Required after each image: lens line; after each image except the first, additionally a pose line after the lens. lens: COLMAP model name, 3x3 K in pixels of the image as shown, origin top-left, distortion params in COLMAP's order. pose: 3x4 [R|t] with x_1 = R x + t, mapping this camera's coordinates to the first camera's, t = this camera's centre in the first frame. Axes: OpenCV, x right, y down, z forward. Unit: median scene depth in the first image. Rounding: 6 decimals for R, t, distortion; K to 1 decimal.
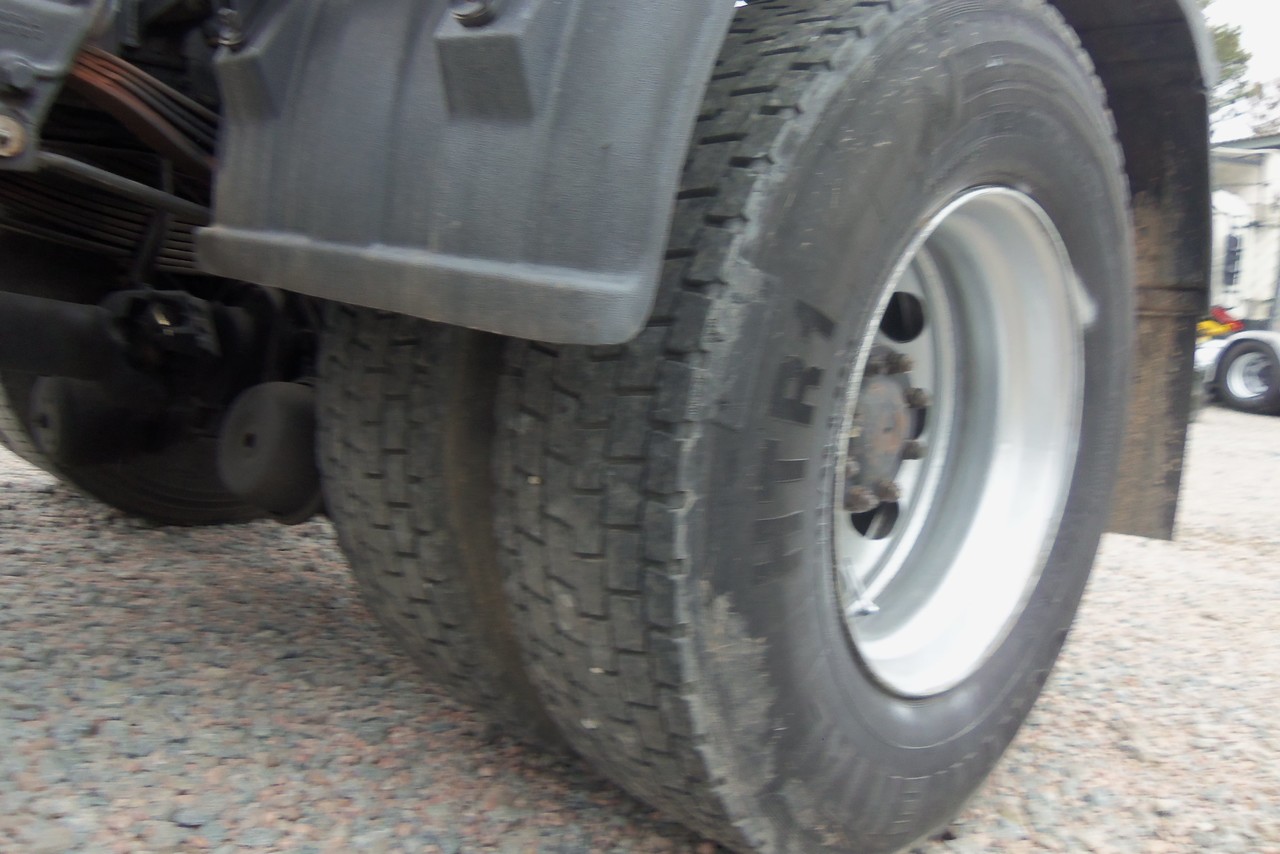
lens RADIAL K [[1061.6, 0, 632.1], [0, 1061.6, 425.2], [0, 0, 1]] dist [-0.000988, 0.005644]
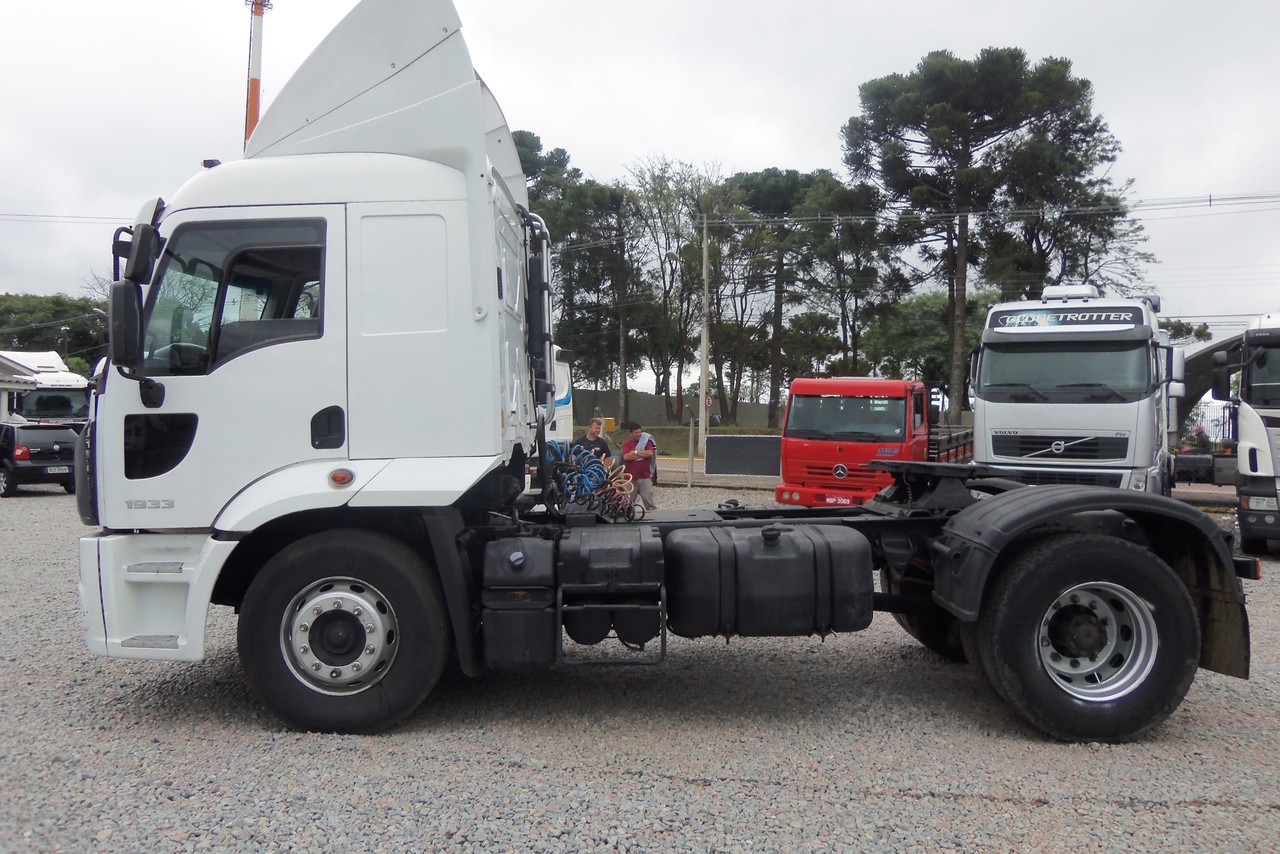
lens RADIAL K [[1061.6, 0, 637.2], [0, 1061.6, 422.8], [0, 0, 1]] dist [-0.000988, 0.005644]
pose [[0.690110, -0.105487, -0.715975, 2.937354], [-0.023290, 0.985570, -0.167656, -0.117305], [0.723329, 0.132377, 0.677696, -4.484731]]
